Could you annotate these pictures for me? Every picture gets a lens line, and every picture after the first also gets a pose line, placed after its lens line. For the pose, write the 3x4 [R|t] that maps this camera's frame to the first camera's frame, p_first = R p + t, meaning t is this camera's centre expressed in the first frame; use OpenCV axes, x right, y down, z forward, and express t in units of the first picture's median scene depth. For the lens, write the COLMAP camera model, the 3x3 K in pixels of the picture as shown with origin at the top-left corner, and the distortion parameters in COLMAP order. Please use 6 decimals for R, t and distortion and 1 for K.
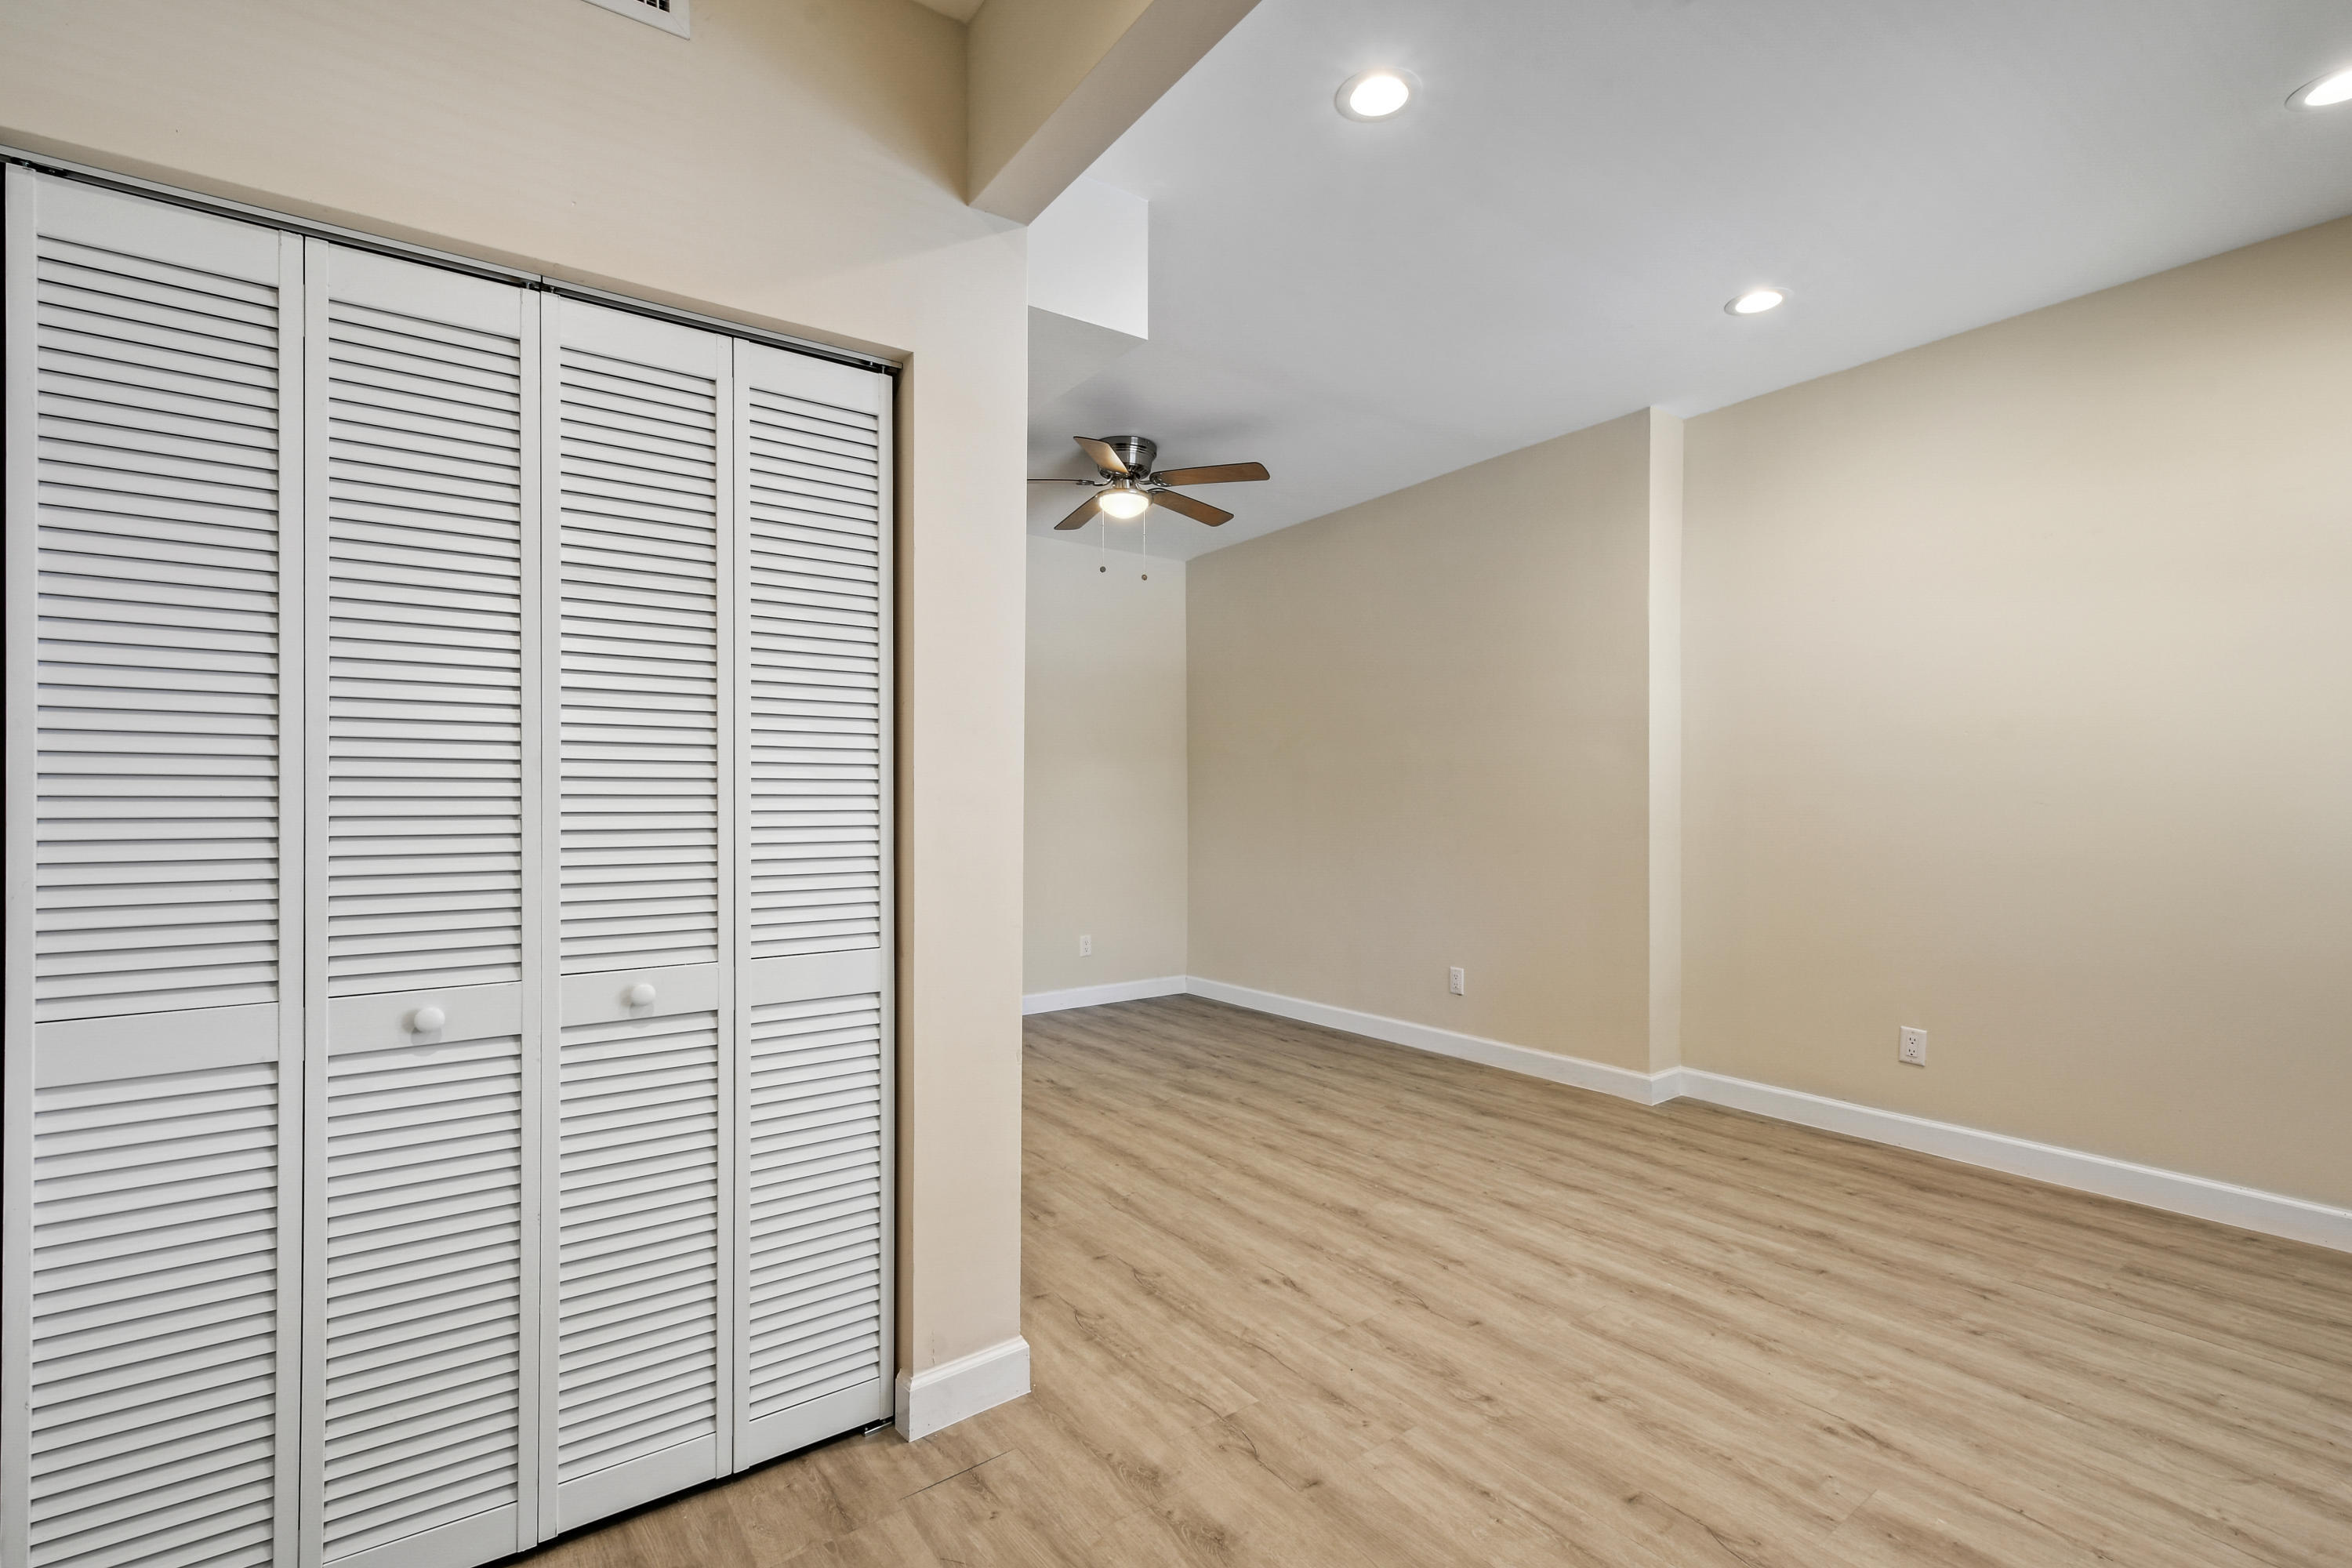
lens RADIAL K [[1046.2, 0, 1167.7], [0, 1046.2, 799.1], [0, 0, 1]] dist [0.018443, -0.001184]
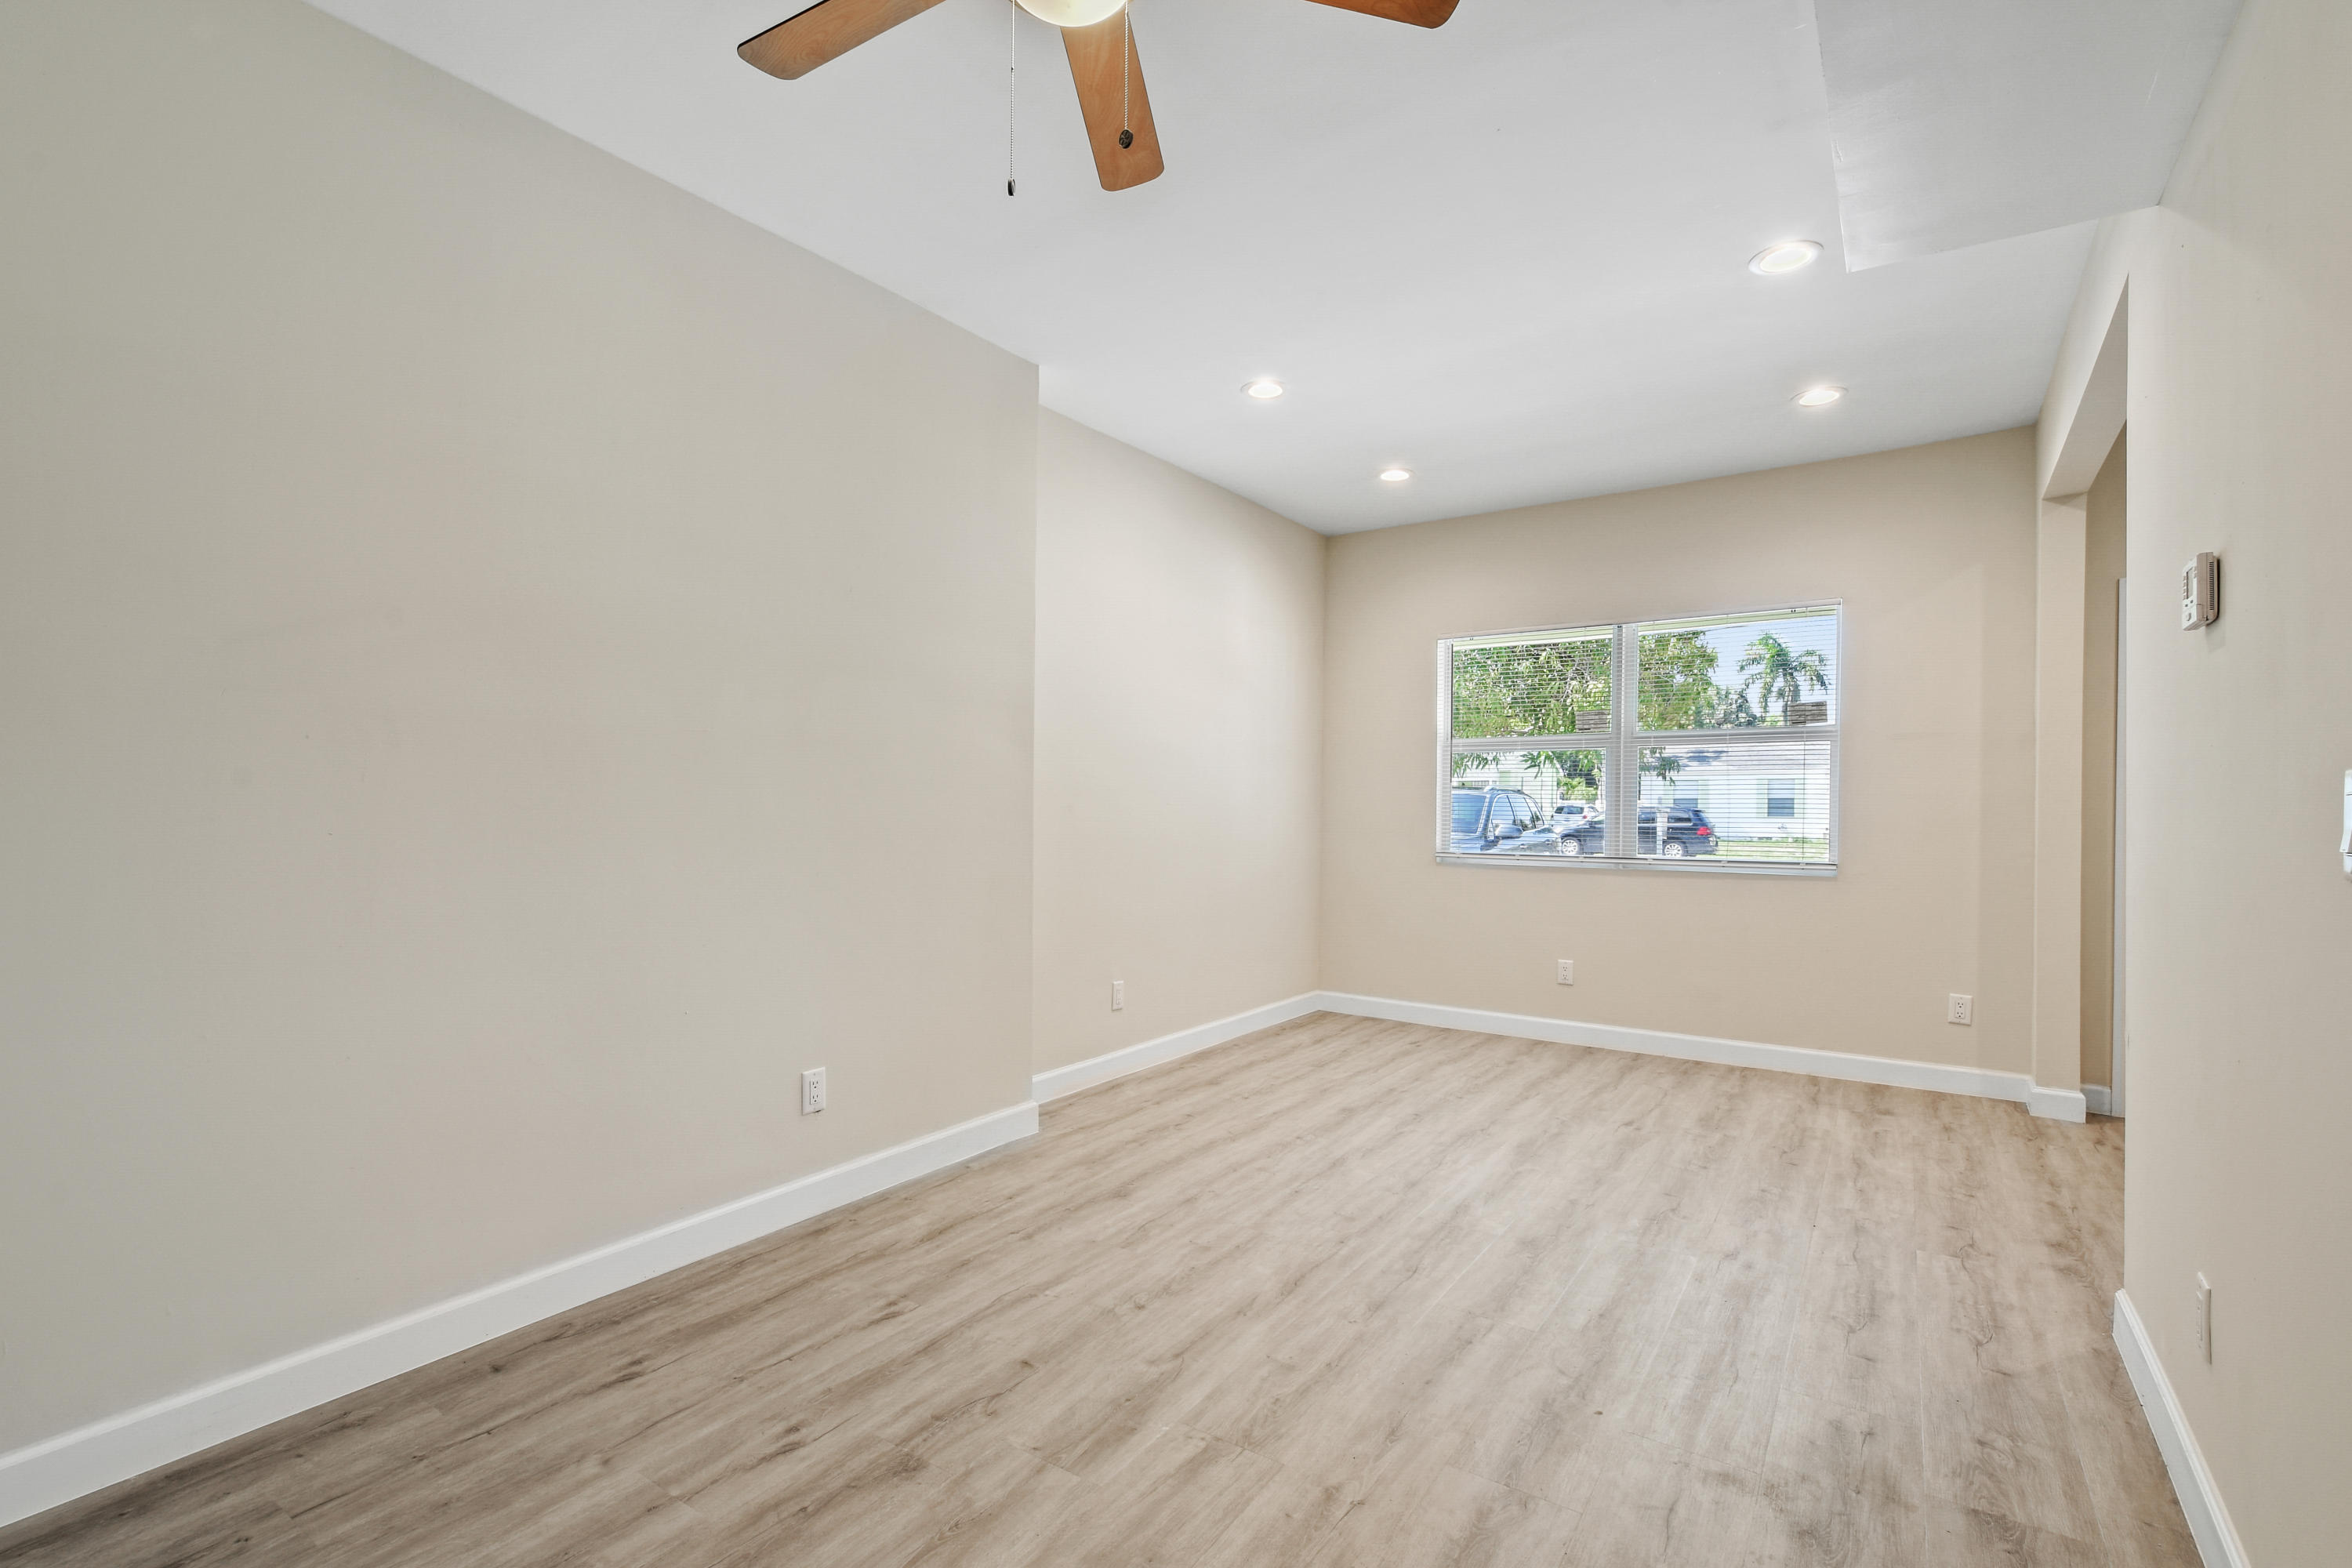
lens RADIAL K [[1046.2, 0, 1167.7], [0, 1046.2, 799.1], [0, 0, 1]] dist [0.018443, -0.001184]
pose [[-0.330532, 0.005269, 0.943780, -0.549523], [-0.009087, 0.999920, -0.008765, 0.007912], [-0.943751, -0.011474, -0.330458, 1.473333]]
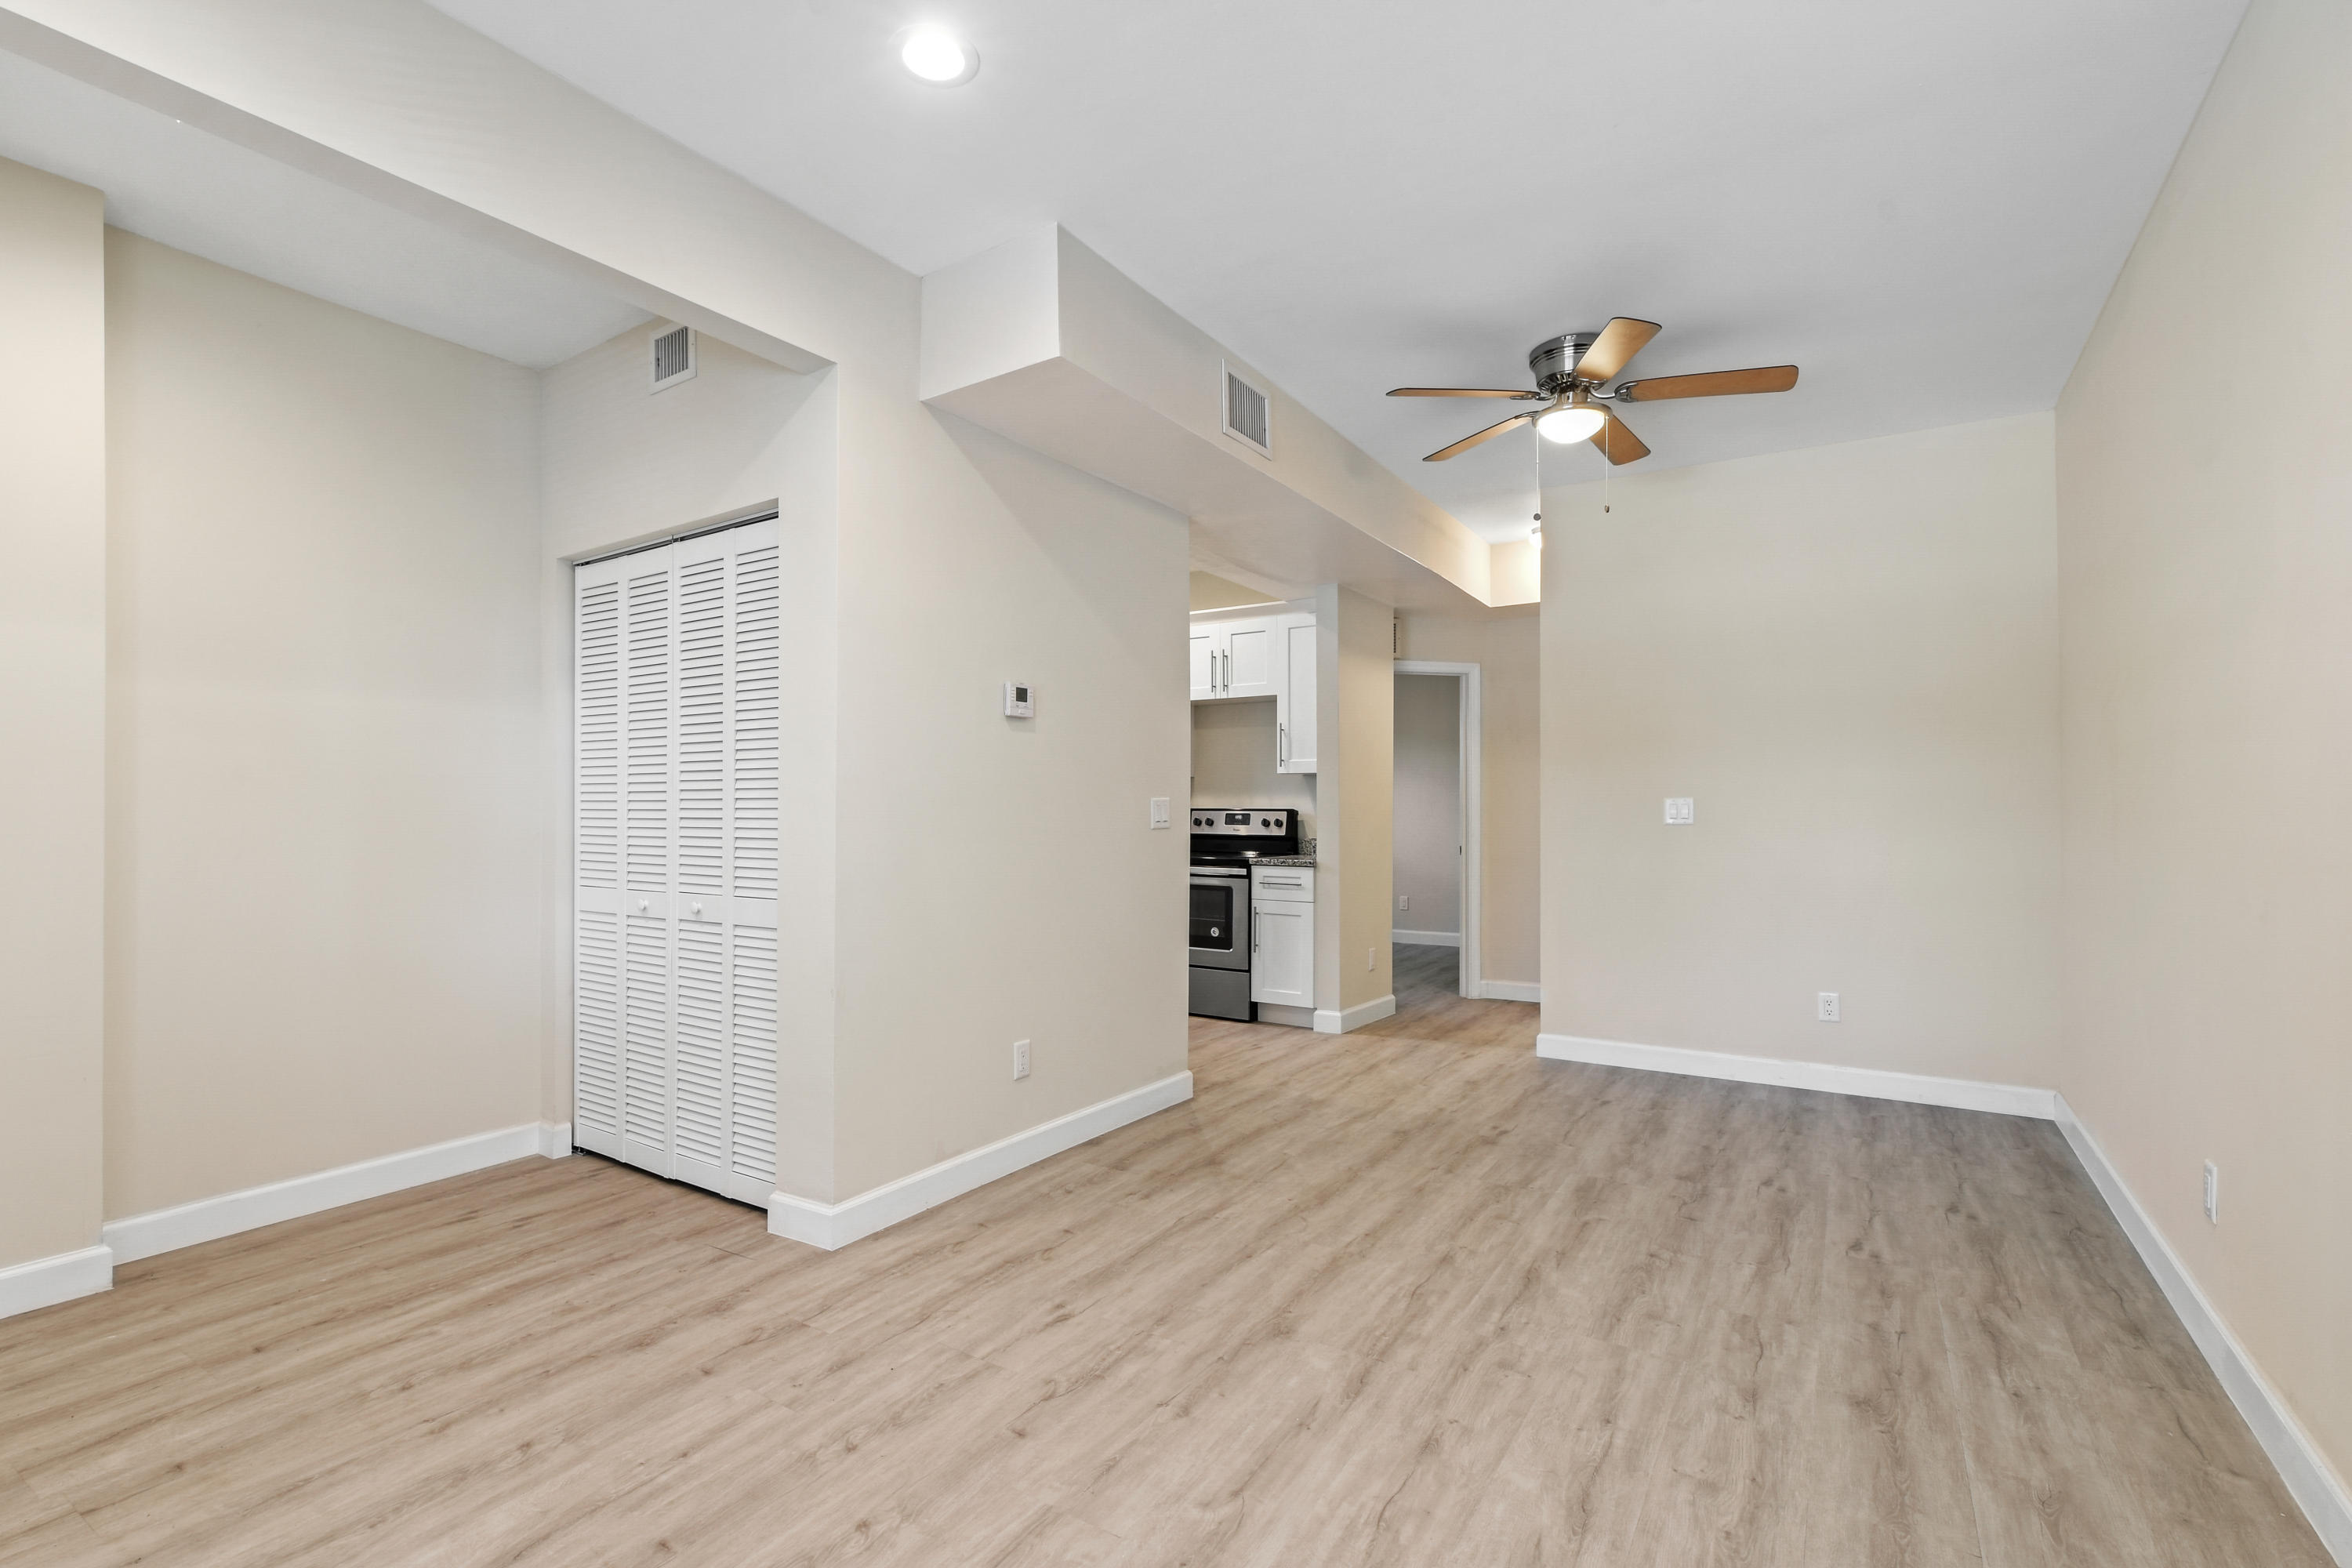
lens RADIAL K [[1046.2, 0, 1167.7], [0, 1046.2, 799.1], [0, 0, 1]] dist [0.018443, -0.001184]
pose [[0.358901, -0.006674, -0.933352, 0.804243], [0.003694, 0.999977, -0.005730, -0.000897], [0.933368, -0.001392, 0.358917, 0.581150]]
